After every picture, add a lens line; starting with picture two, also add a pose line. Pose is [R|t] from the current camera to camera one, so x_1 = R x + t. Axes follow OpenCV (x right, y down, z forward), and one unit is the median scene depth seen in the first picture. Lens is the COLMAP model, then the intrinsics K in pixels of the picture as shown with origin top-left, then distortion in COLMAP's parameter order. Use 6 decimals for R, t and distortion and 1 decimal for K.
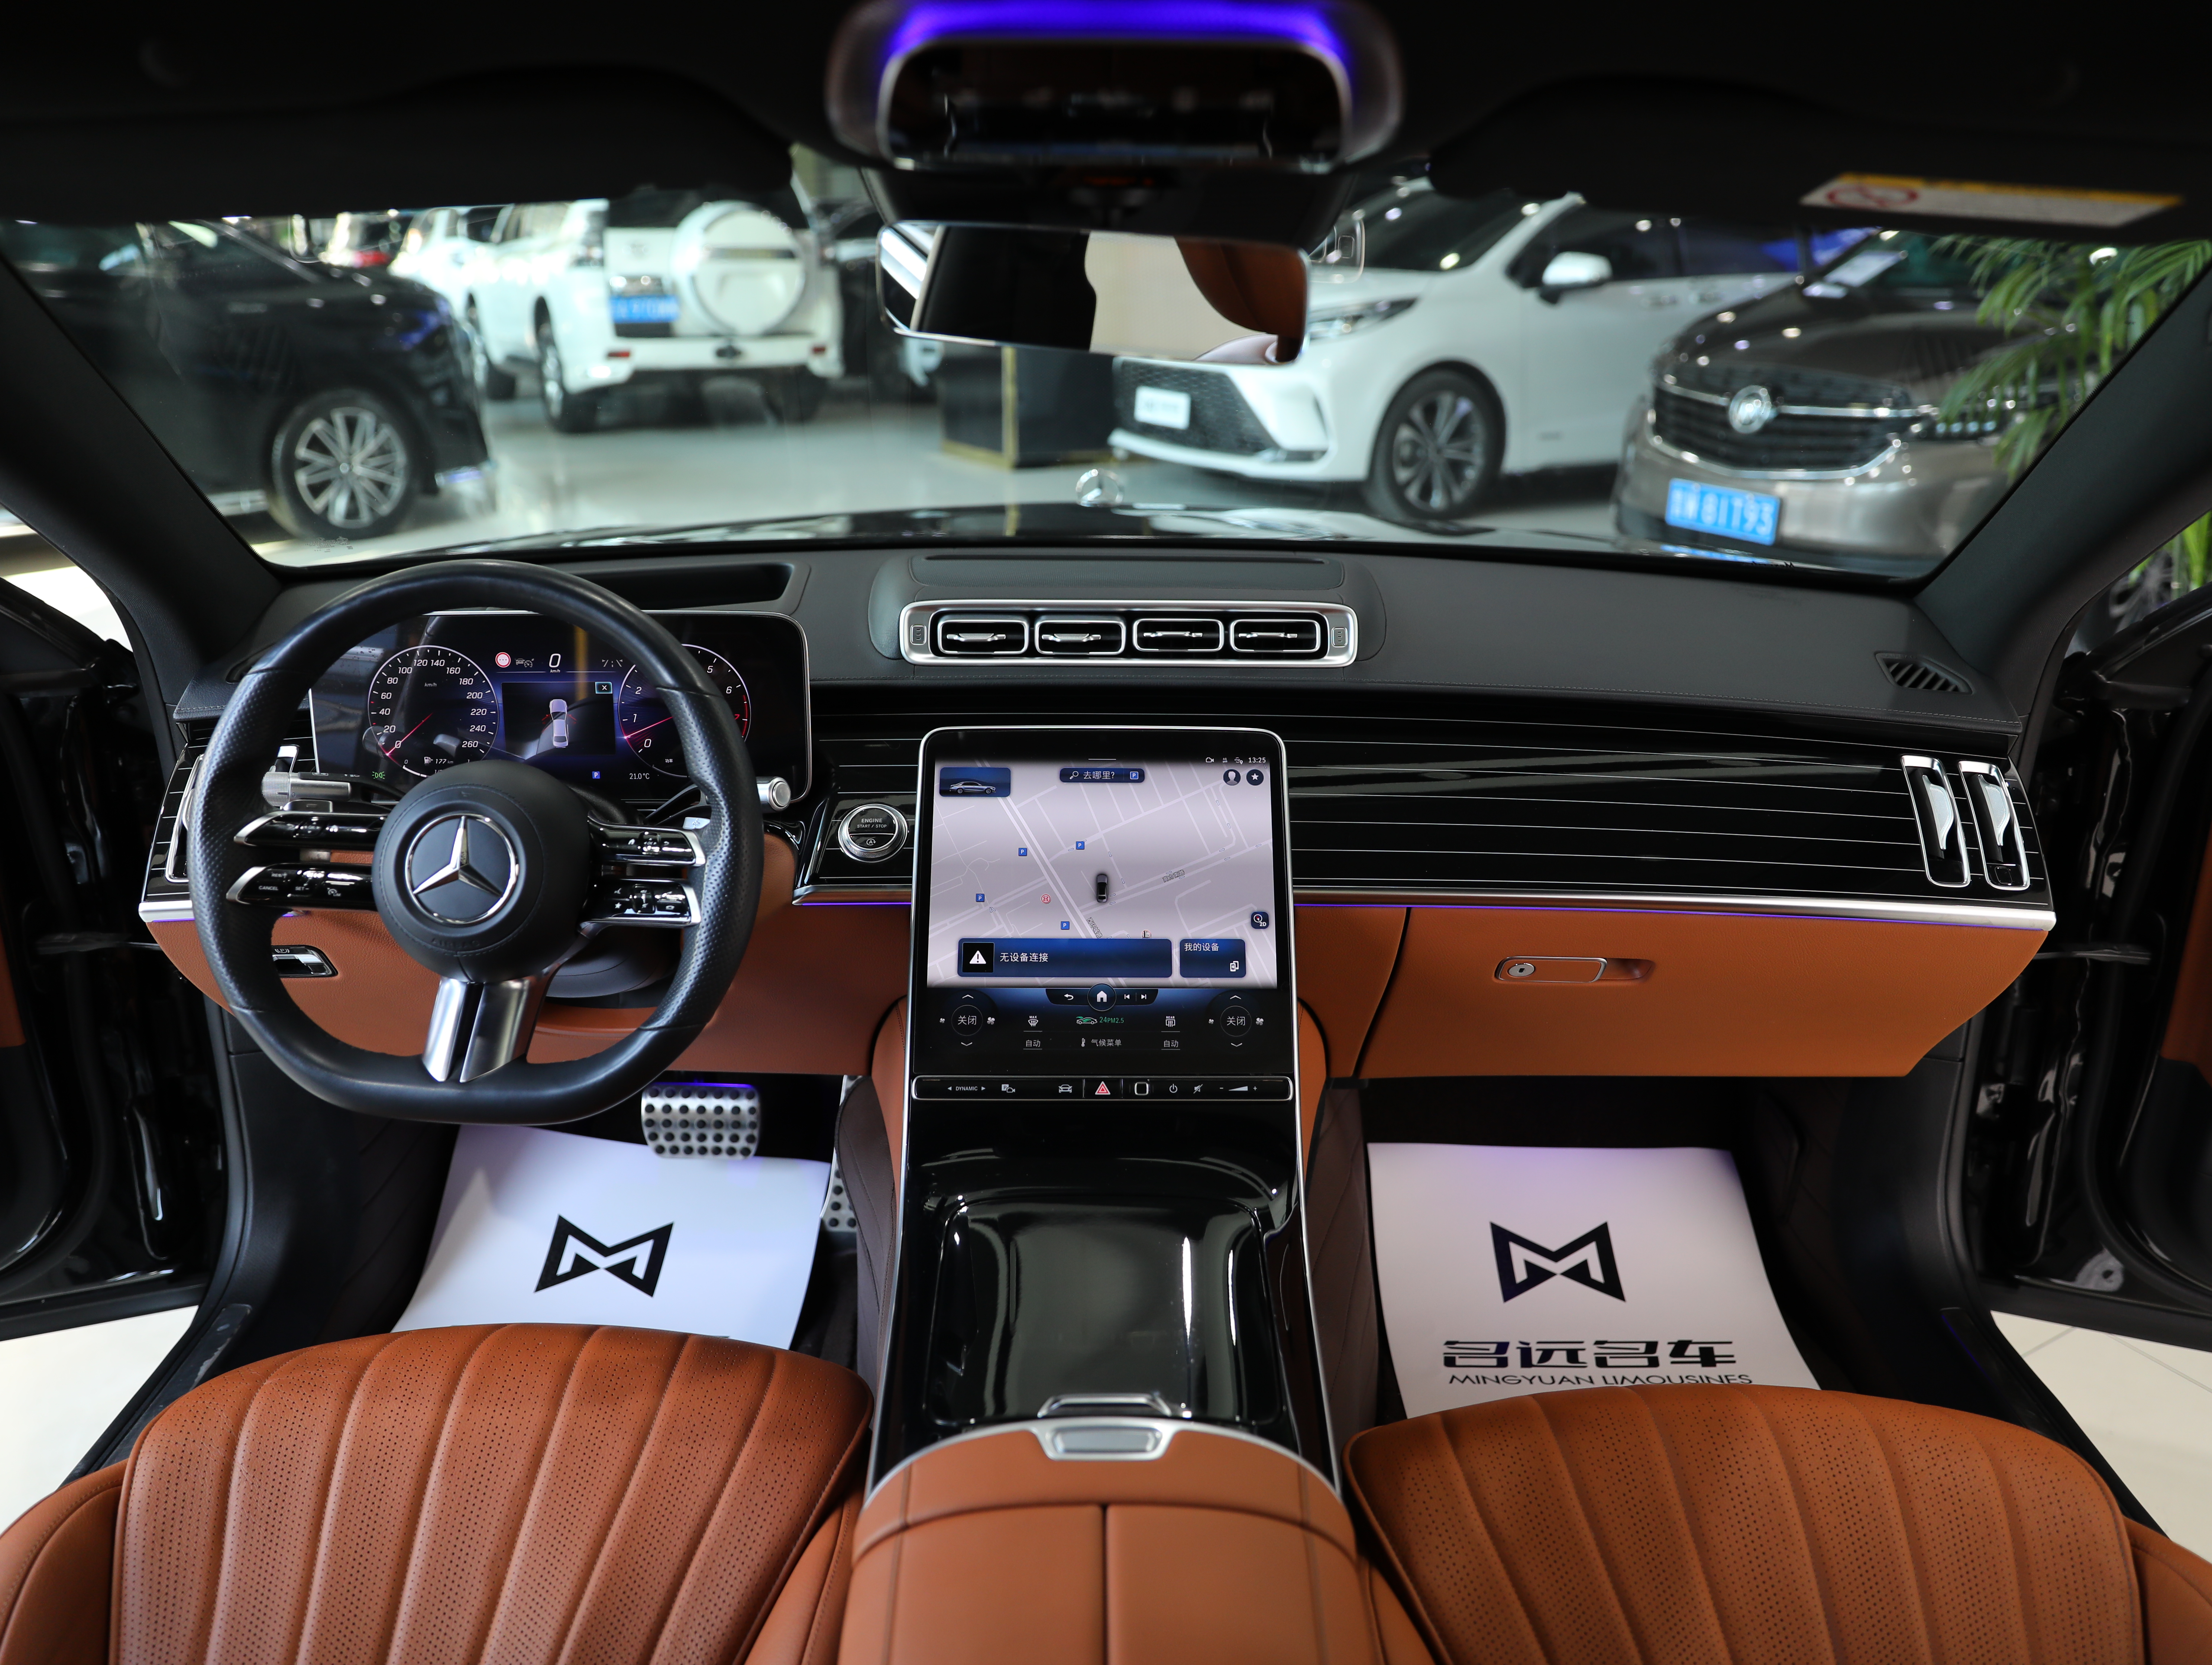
lens RADIAL K [[1744.8, 0, 1106.0], [0, 1744.8, 832.5], [0, 0, 1]] dist [-0.081368, 0.006880]
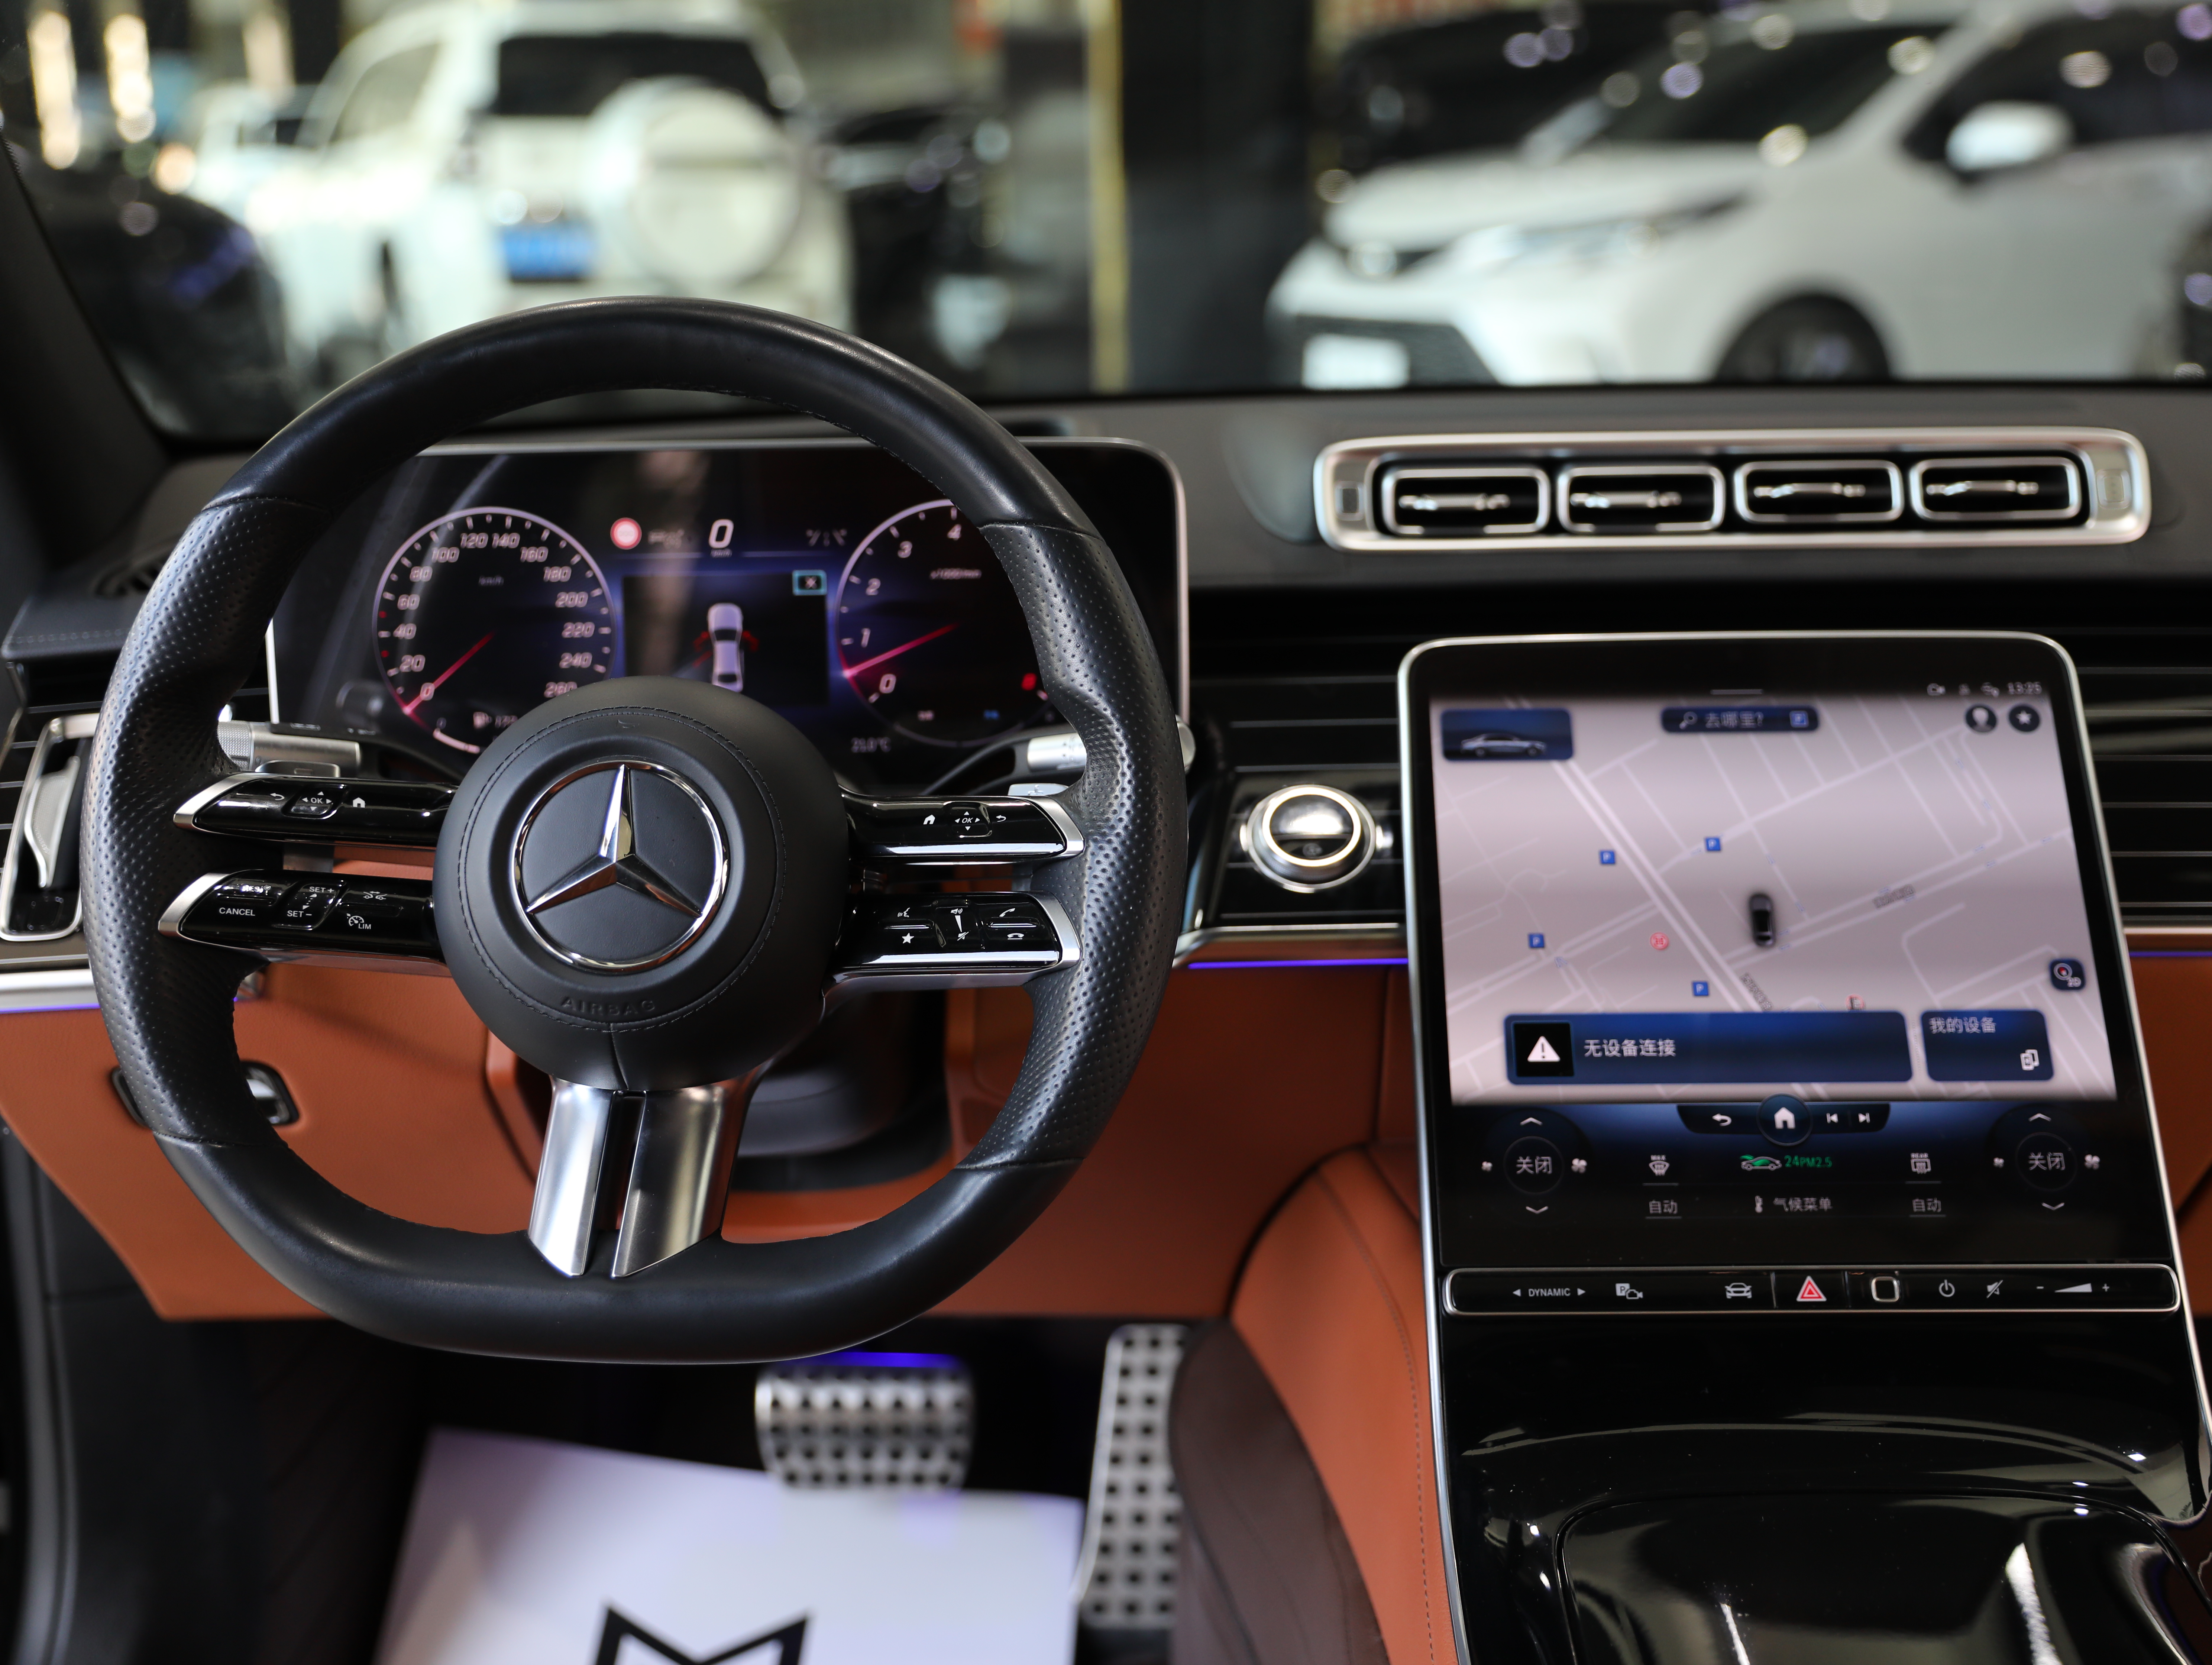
lens RADIAL K [[2630.5, 0, 1106.0], [0, 2630.5, 832.5], [0, 0, 1]] dist [-0.002356, 0.023570]
pose [[0.999470, -0.014774, -0.028999, -0.176466], [0.012017, 0.995588, -0.093056, 0.076139], [0.030246, 0.092659, 0.995238, 0.181592]]
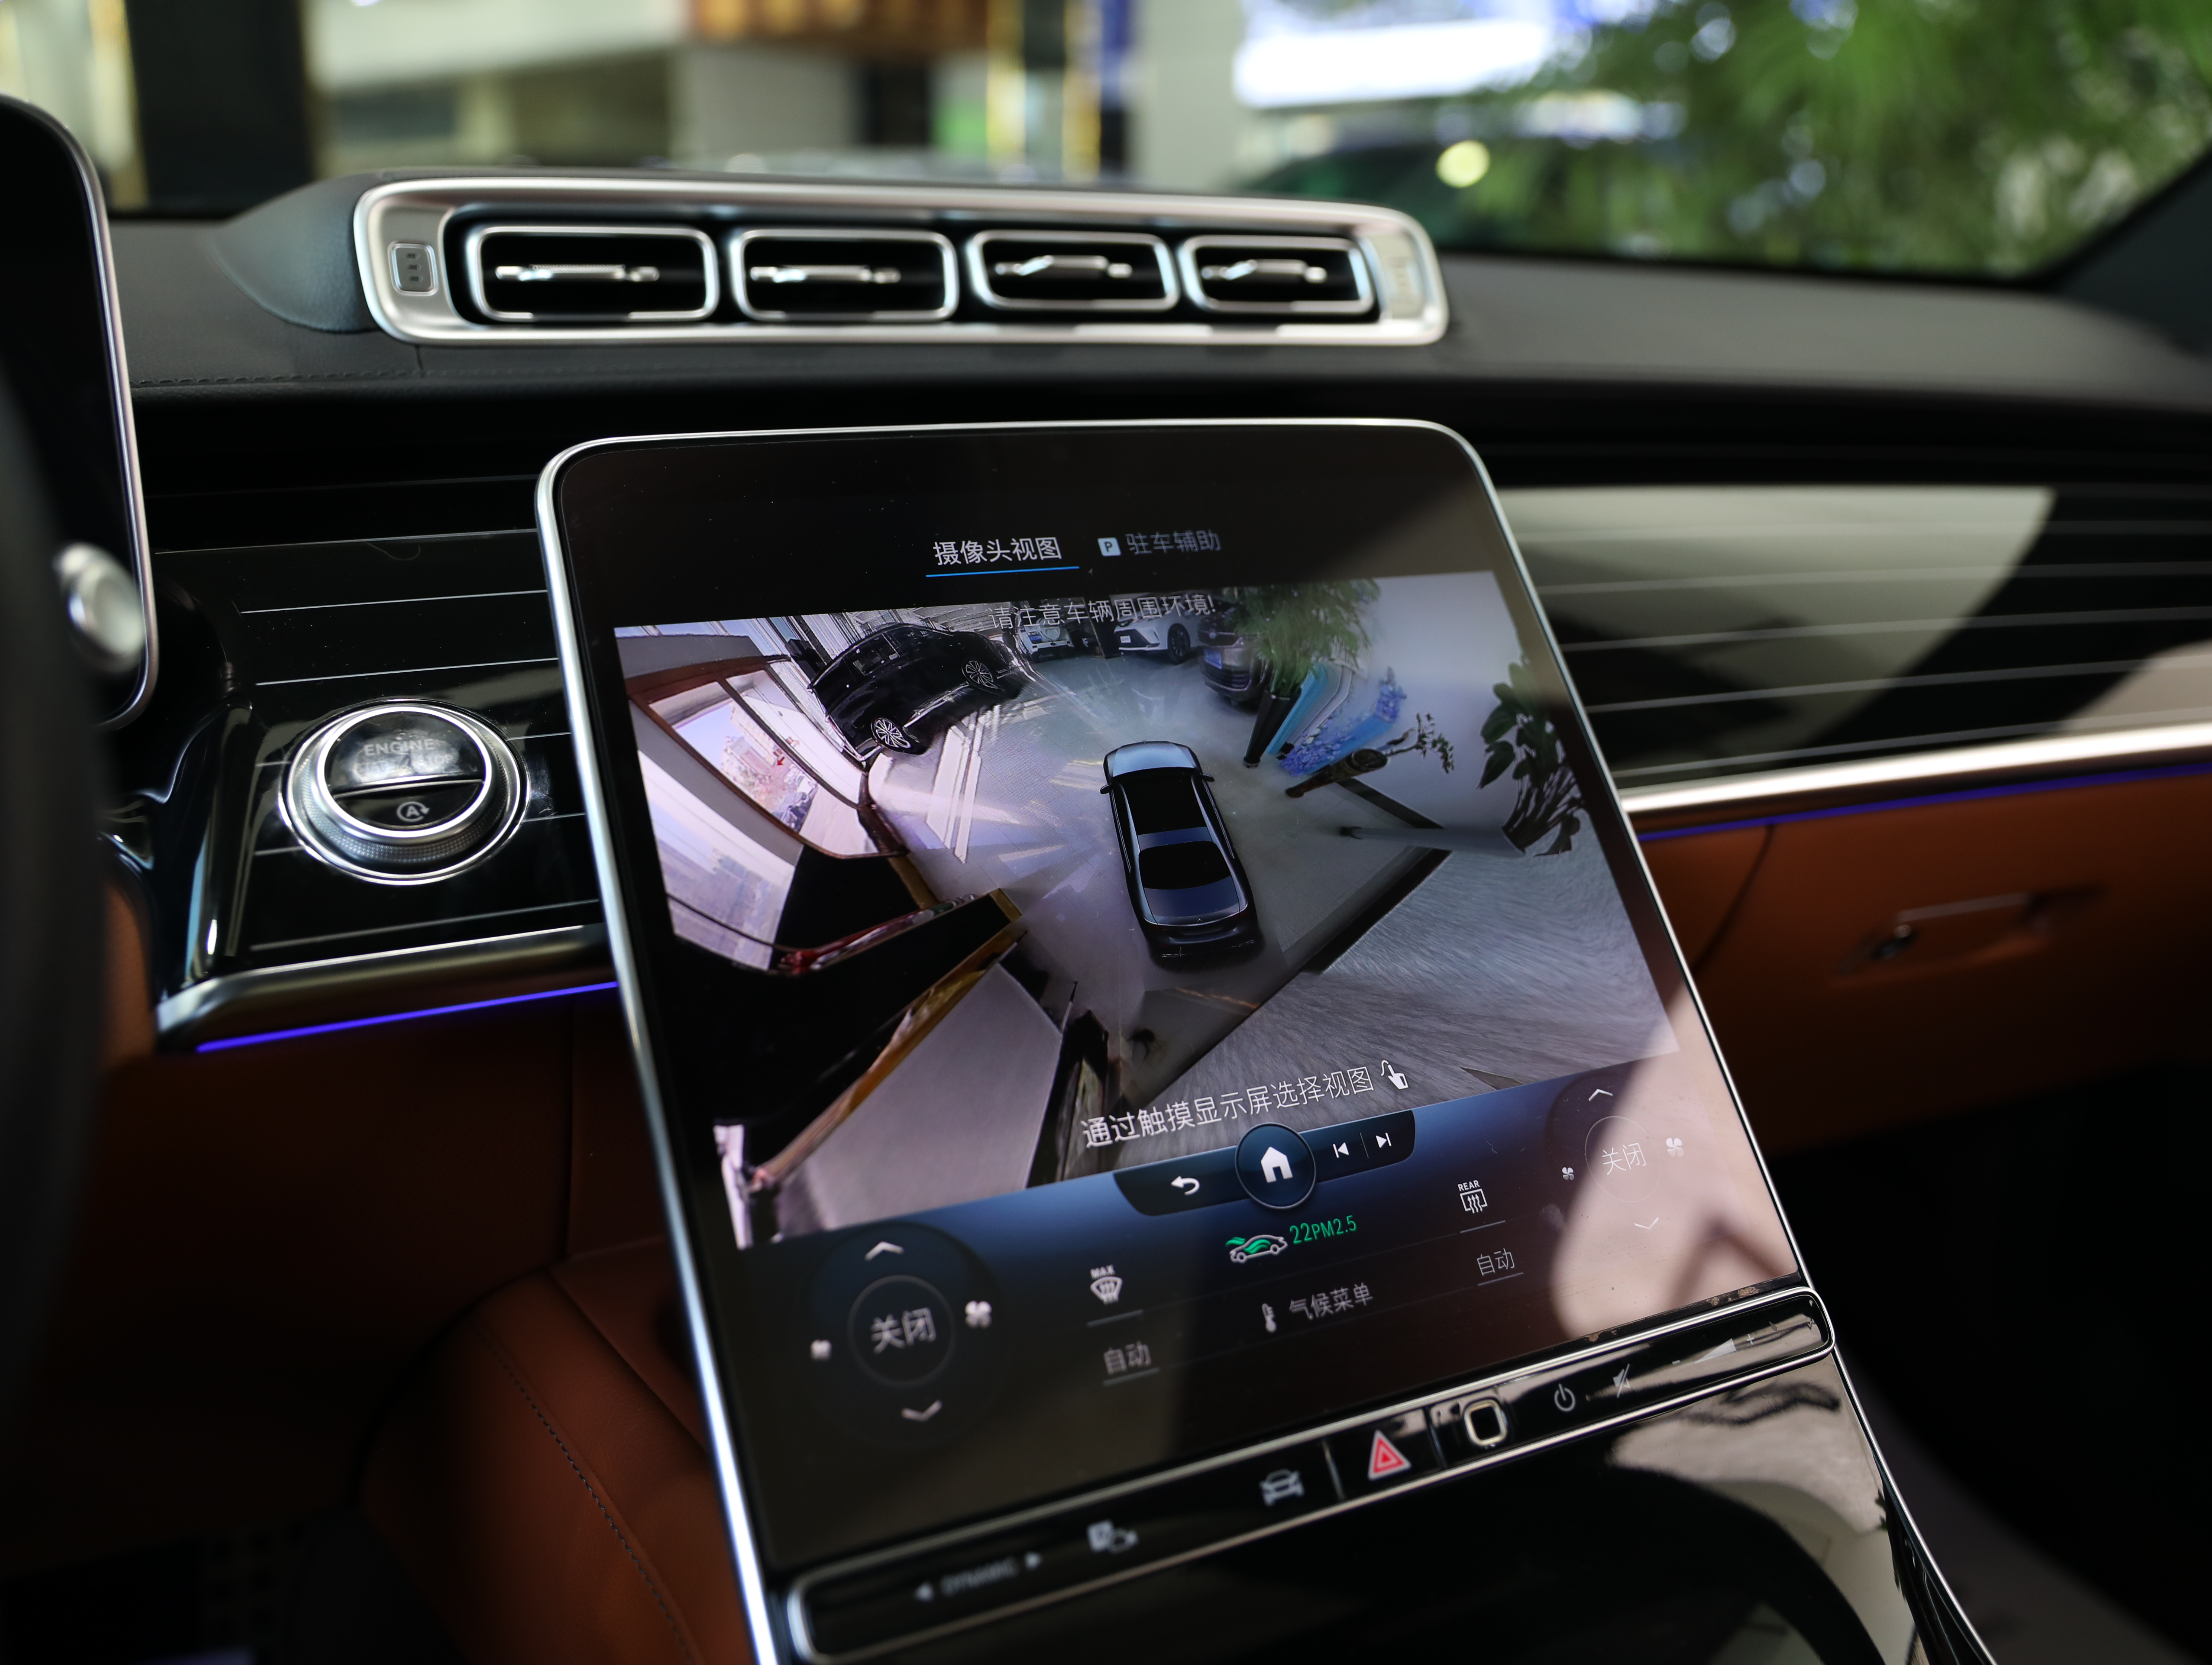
lens RADIAL K [[1853.9, 0, 1106.0], [0, 1853.9, 832.5], [0, 0, 1]] dist [-0.057546, -0.001563]
pose [[0.905075, -0.117005, 0.408838, -0.158050], [0.147912, 0.987990, -0.044694, 0.041878], [-0.398698, 0.100924, 0.911512, 0.662468]]
